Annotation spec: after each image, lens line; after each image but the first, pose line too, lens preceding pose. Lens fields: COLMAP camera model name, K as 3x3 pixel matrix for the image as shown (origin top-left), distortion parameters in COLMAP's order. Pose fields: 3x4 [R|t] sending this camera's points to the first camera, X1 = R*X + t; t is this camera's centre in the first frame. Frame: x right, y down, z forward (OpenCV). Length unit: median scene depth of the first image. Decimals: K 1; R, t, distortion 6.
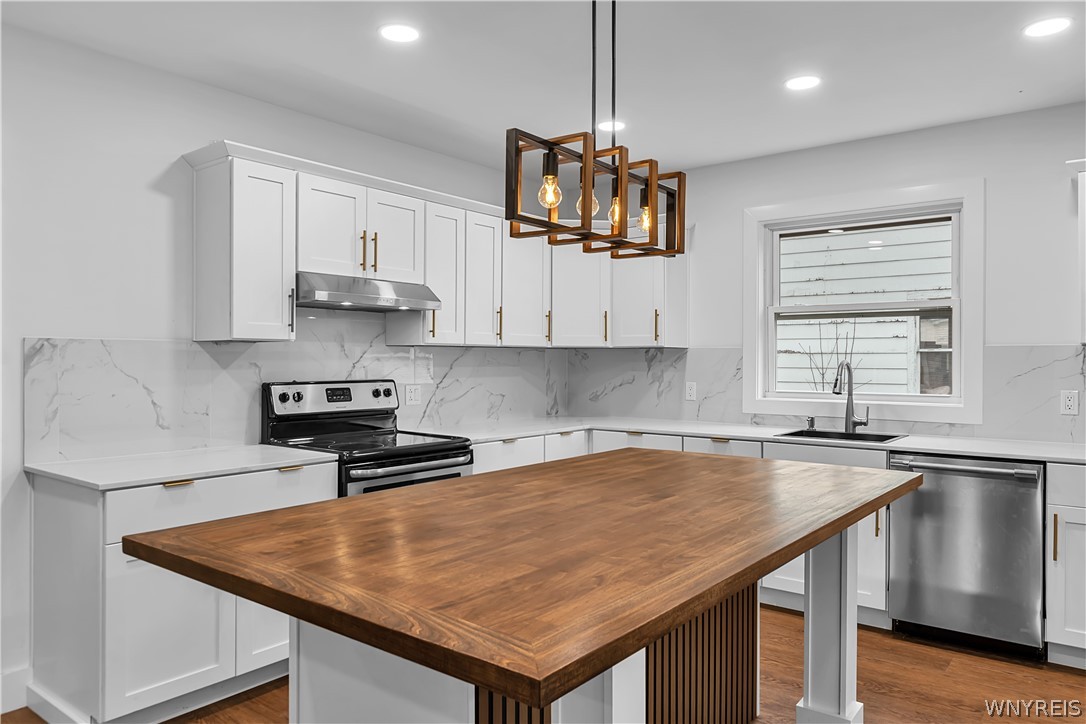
lens RADIAL K [[752.3, 0, 546.0], [0, 752.3, 360.2], [0, 0, 1]] dist [-0.010315, 0.011431]
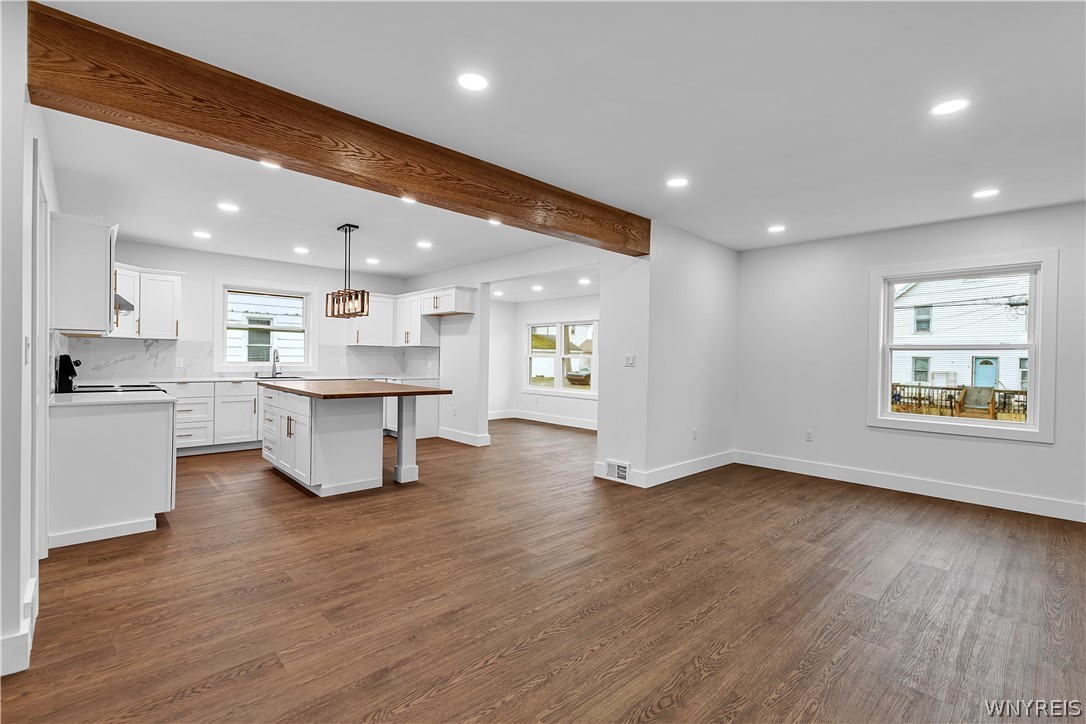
lens RADIAL K [[484.0, 0, 550.4], [0, 484.0, 362.1], [0, 0, 1]] dist [0.008572, -0.002724]
pose [[0.147436, -0.007444, 0.989044, -1.151223], [-0.014313, 0.999851, 0.009659, 0.018056], [-0.988968, -0.015580, 0.147307, -0.175384]]
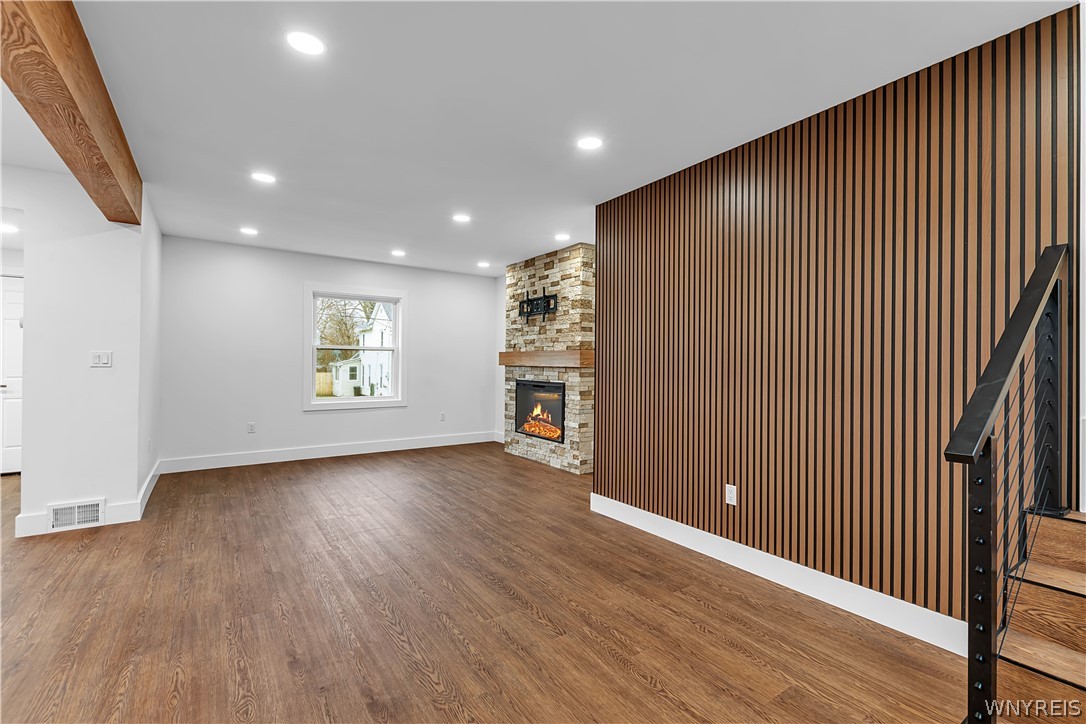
lens RADIAL K [[484.0, 0, 546.3], [0, 484.0, 363.0], [0, 0, 1]] dist [0.008572, -0.002724]
pose [[-0.954492, -0.009308, 0.298091, -0.975434], [-0.008683, 0.999956, 0.003423, 0.019579], [-0.298110, 0.000679, -0.954531, 0.440039]]
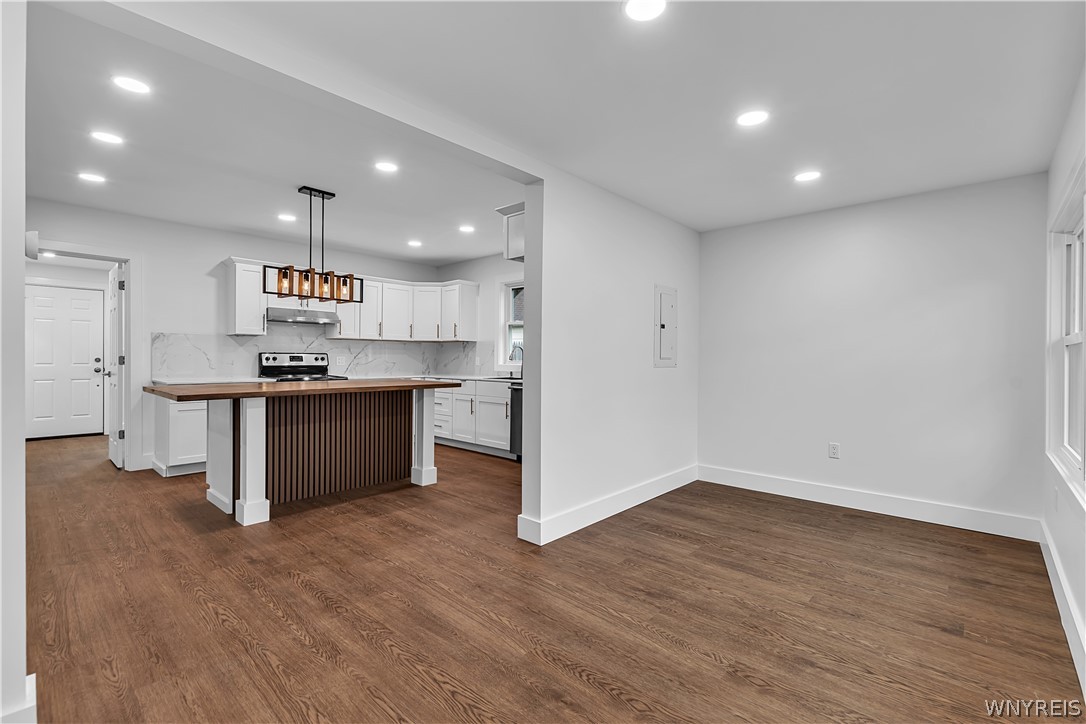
lens RADIAL K [[484.0, 0, 546.4], [0, 484.0, 362.4], [0, 0, 1]] dist [0.008572, -0.002724]
pose [[0.997017, 0.006290, -0.076926, 0.625272], [-0.005809, 0.999962, 0.006477, 0.042830], [0.076964, -0.006010, 0.997016, -0.466463]]
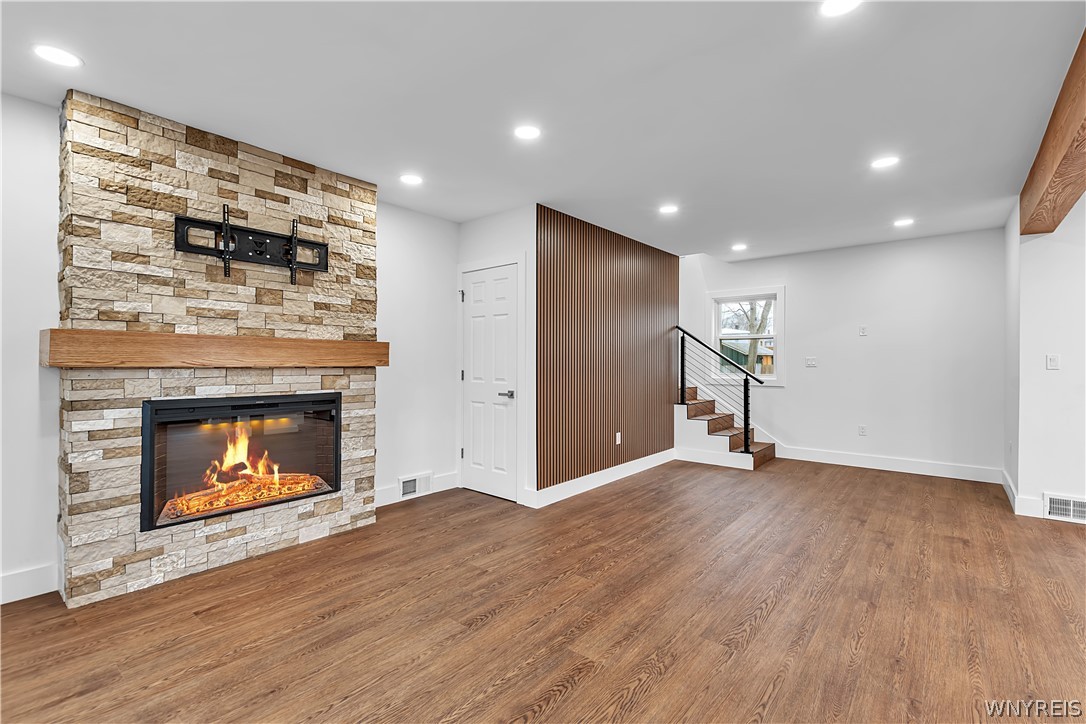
lens RADIAL K [[484.0, 0, 550.1], [0, 484.0, 360.8], [0, 0, 1]] dist [0.008572, -0.002724]
pose [[-0.019535, -0.003221, -0.999804, 0.286128], [-0.006373, 0.999975, -0.003097, 0.025098], [0.999789, 0.006312, -0.019555, -0.545638]]
